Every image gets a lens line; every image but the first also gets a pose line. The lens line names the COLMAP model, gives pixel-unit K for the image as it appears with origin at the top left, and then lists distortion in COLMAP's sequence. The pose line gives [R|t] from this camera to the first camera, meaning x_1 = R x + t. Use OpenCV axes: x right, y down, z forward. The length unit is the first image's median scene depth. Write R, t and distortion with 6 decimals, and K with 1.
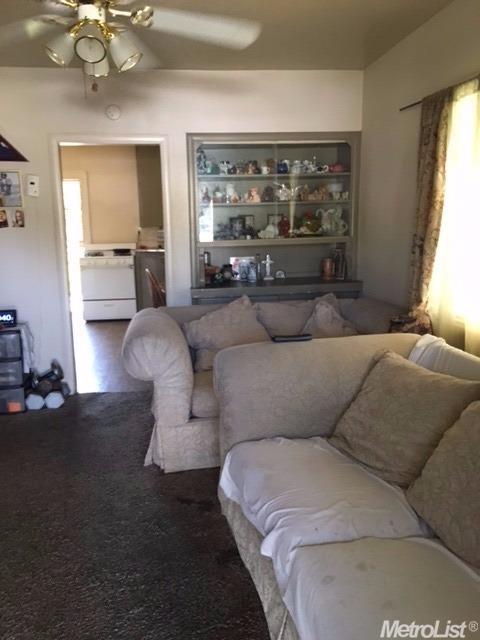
lens RADIAL K [[549.4, 0, 240.0], [0, 549.4, 320.0], [0, 0, 1]] dist [0.079854, -0.114618]
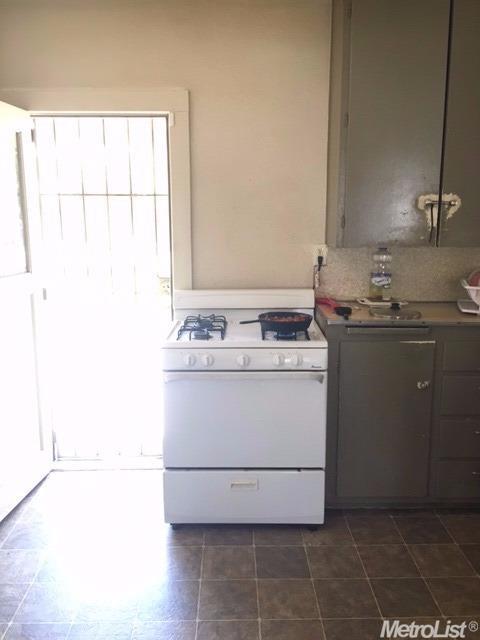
lens RADIAL K [[549.4, 0, 240.0], [0, 549.4, 320.0], [0, 0, 1]] dist [0.079854, -0.114618]
pose [[0.991143, 0.033270, -0.128560, -0.197921], [-0.033872, 0.999423, -0.002496, -0.122504], [0.128403, 0.006829, 0.991699, 0.669120]]
